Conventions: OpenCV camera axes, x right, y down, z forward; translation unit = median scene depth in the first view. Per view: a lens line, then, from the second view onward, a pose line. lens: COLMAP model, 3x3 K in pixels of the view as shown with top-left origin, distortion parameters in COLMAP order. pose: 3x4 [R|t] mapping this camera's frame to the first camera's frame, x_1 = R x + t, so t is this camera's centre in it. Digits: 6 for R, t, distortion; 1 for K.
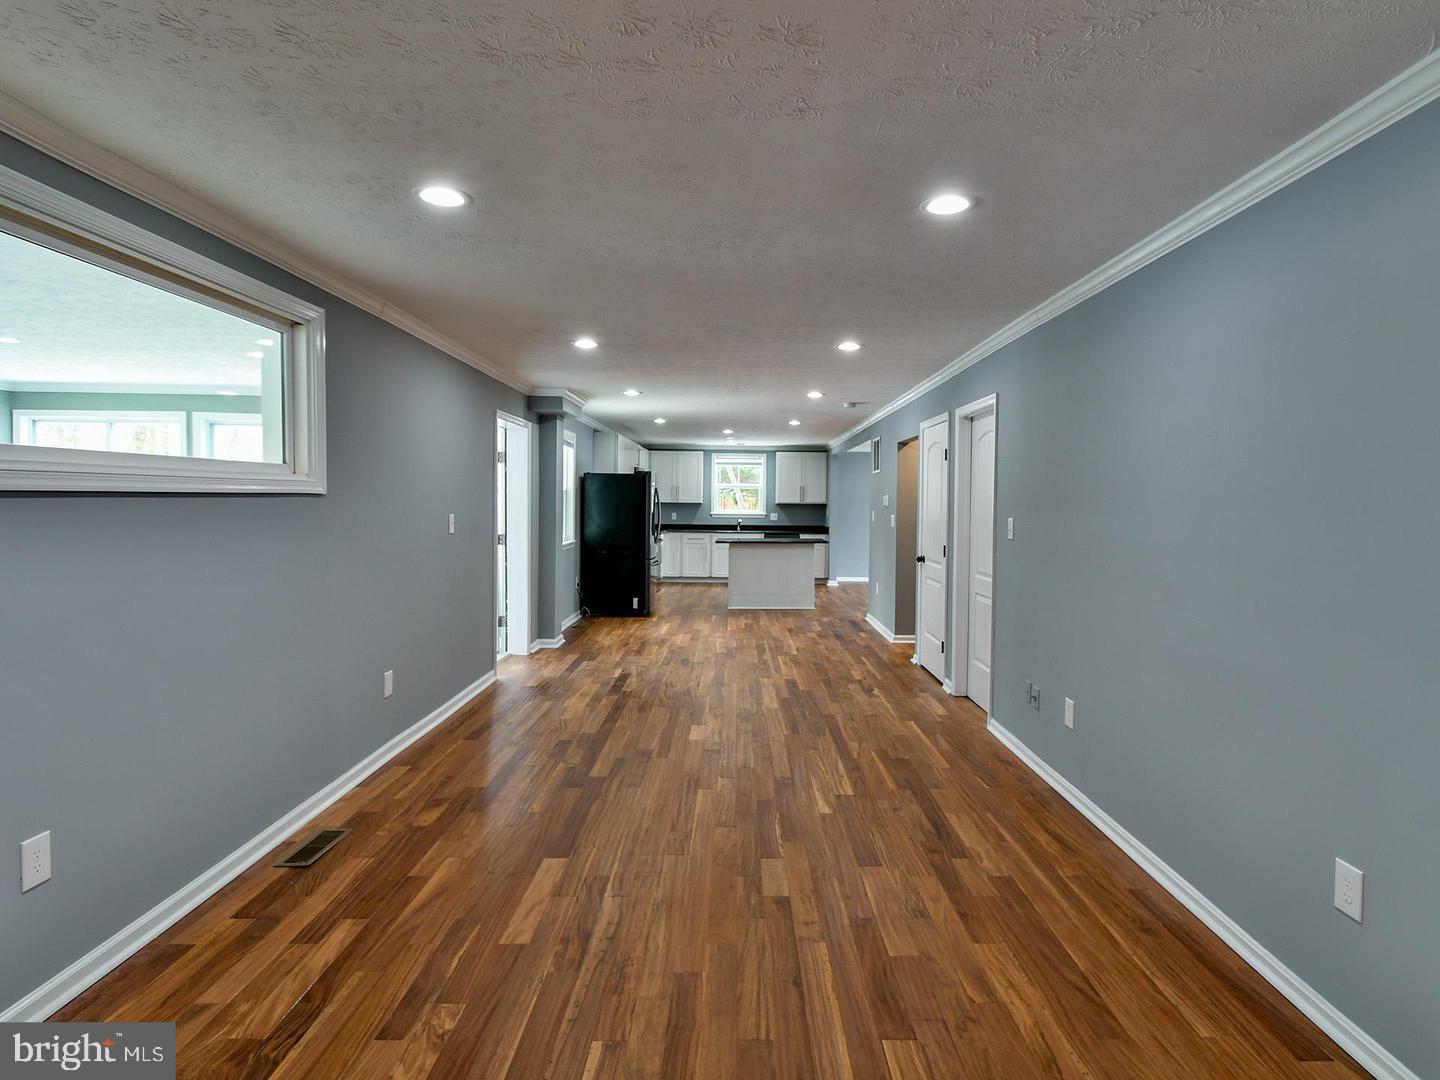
lens RADIAL K [[740.6, 0, 720.6], [0, 740.6, 541.7], [0, 0, 1]] dist [0.005832, -0.012404]
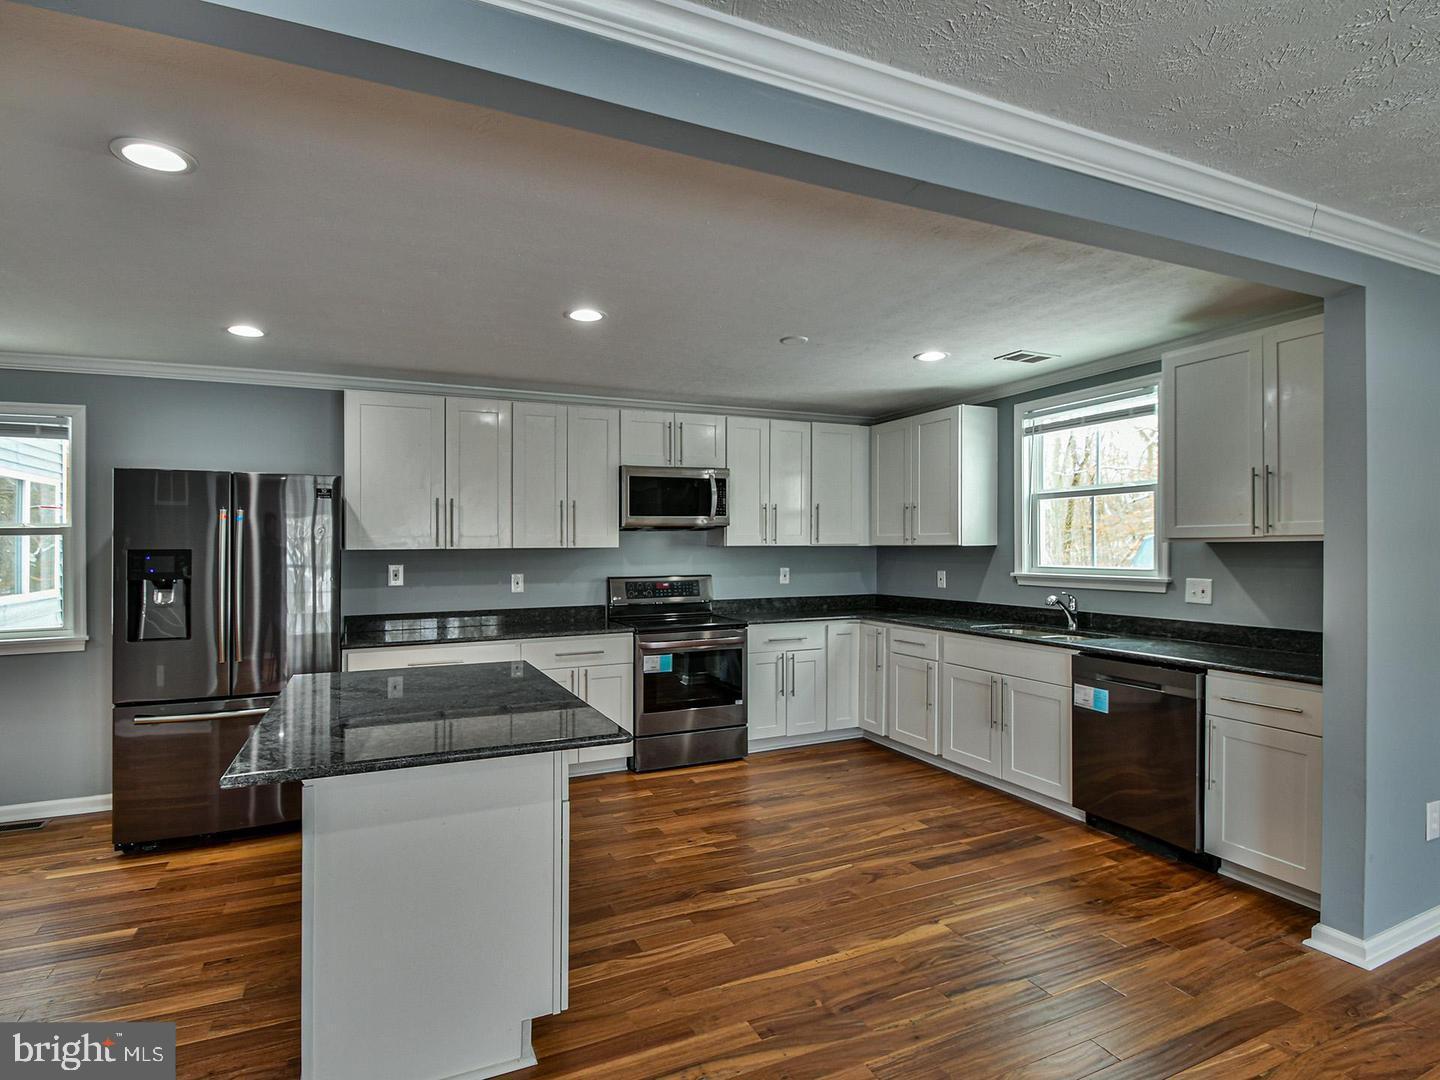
lens RADIAL K [[740.6, 0, 679.6], [0, 740.6, 550.7], [0, 0, 1]] dist [0.005832, -0.012404]
pose [[0.421904, -0.009577, -0.906590, 0.251227], [-0.036356, 0.998961, -0.027472, -0.034893], [0.905911, 0.044551, 0.421118, 0.730108]]
